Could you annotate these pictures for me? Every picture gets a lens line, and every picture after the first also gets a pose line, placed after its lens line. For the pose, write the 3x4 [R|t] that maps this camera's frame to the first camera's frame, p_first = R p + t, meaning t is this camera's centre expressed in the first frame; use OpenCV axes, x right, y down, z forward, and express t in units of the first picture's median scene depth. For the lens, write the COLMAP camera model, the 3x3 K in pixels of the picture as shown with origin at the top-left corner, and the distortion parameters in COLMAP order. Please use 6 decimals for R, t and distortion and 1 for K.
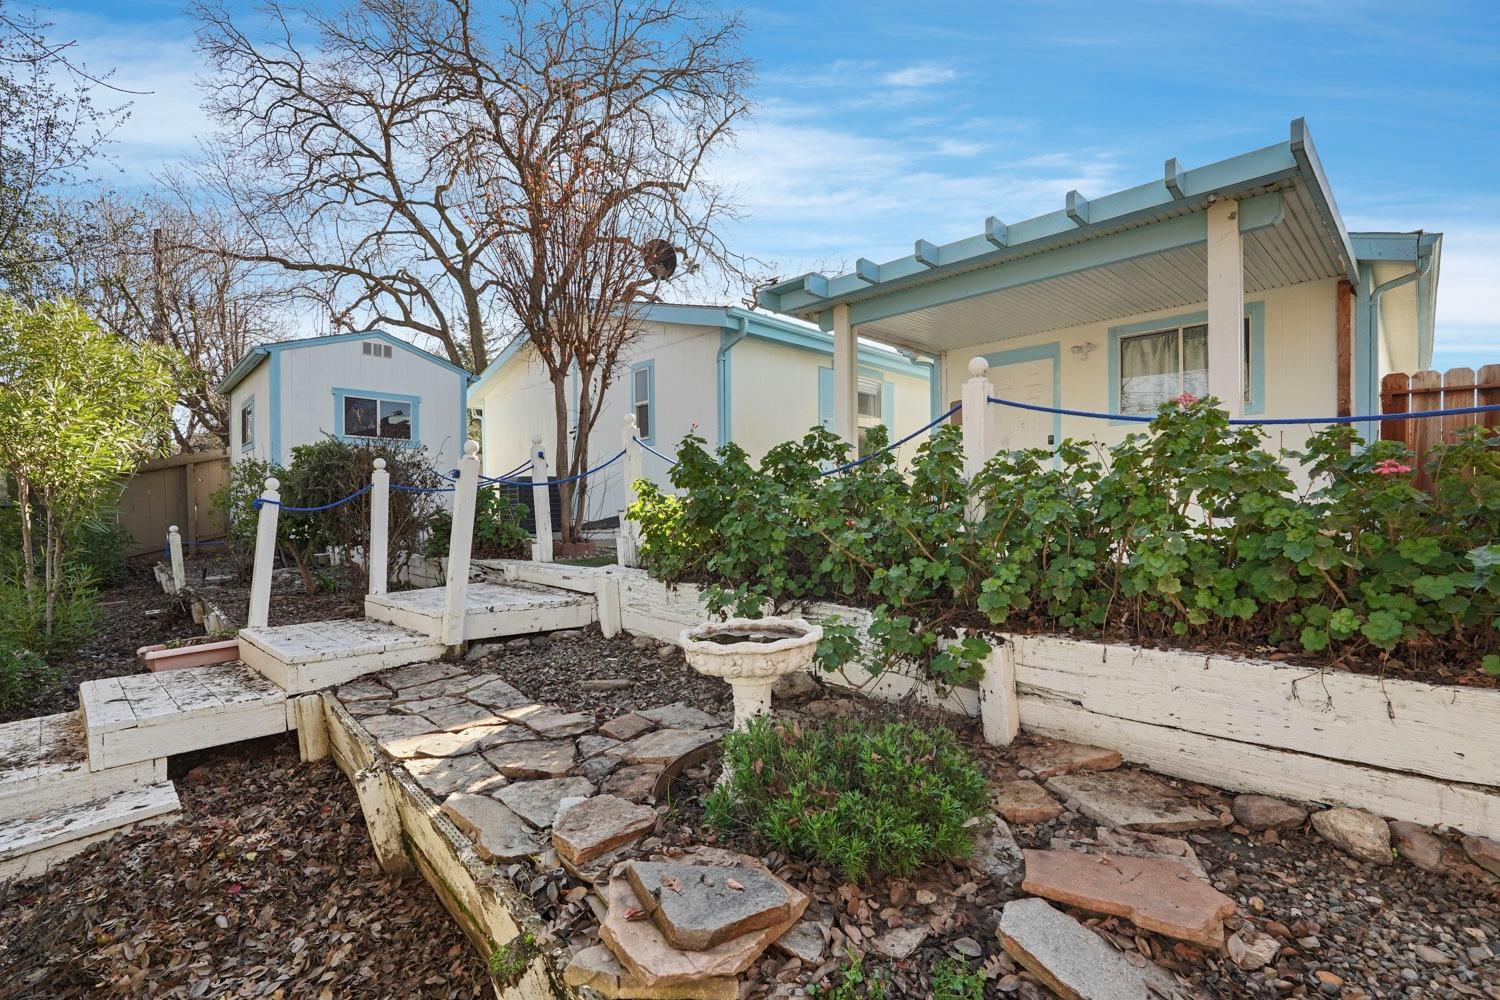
lens RADIAL K [[673.0, 0, 750.0], [0, 673.0, 500.0], [0, 0, 1]] dist [0.011068, 0.000250]
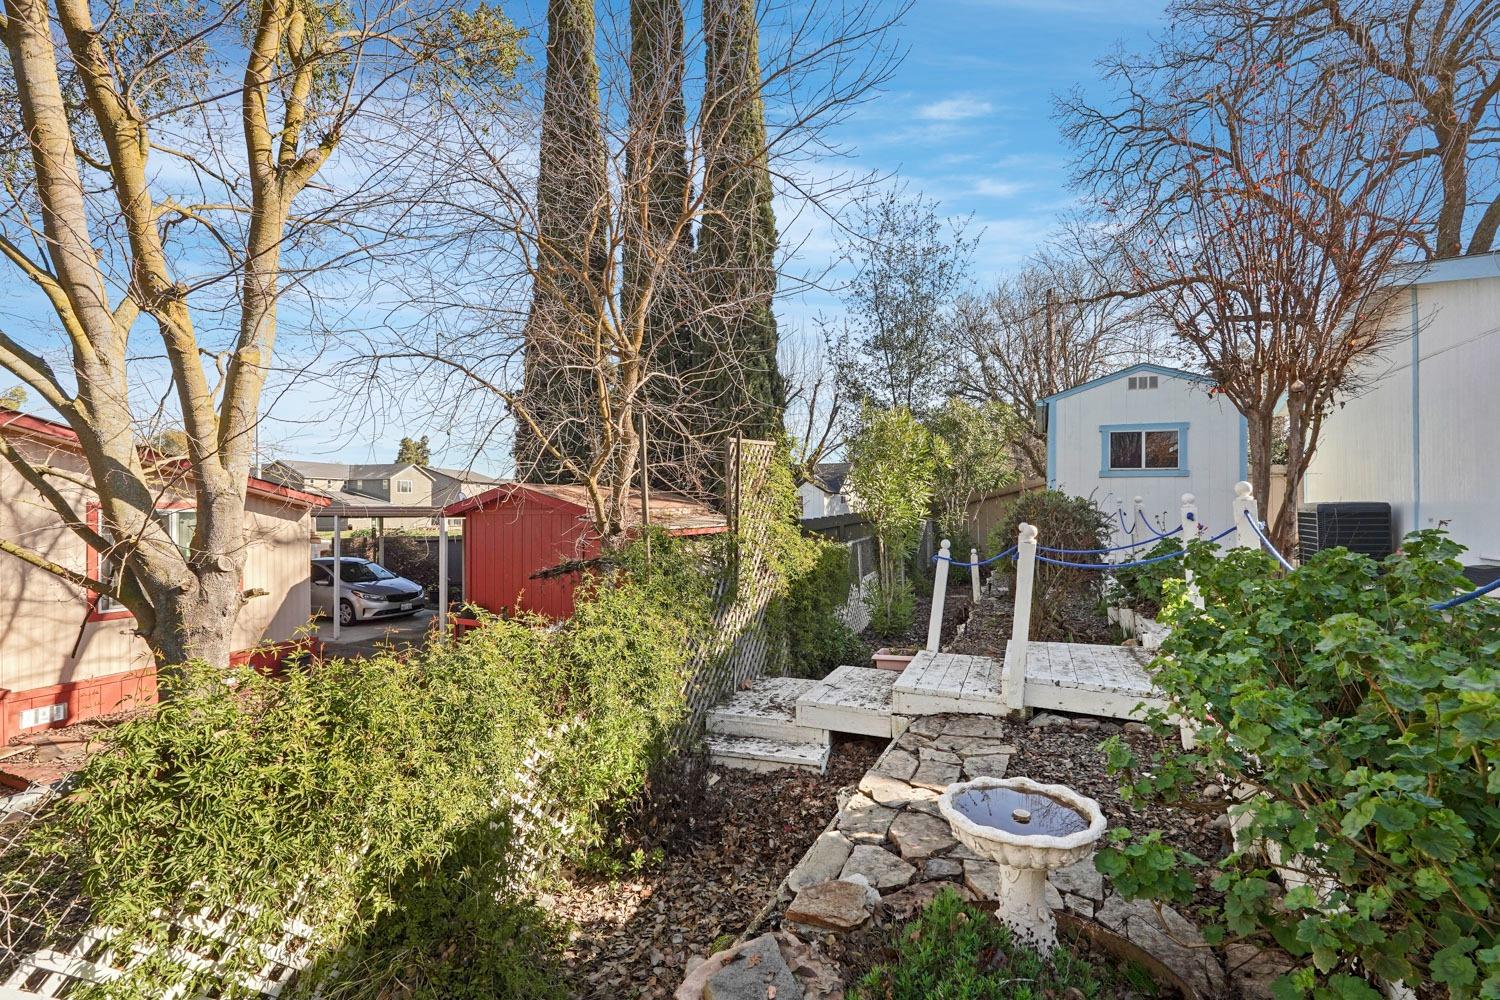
lens RADIAL K [[662.2, 0, 751.1], [0, 662.2, 493.6], [0, 0, 1]] dist [0.000154, 0.000206]
pose [[0.383417, -0.007620, -0.923544, 0.398855], [0.004549, 0.999969, -0.006363, -0.132505], [0.923564, -0.001761, 0.383440, 0.167049]]
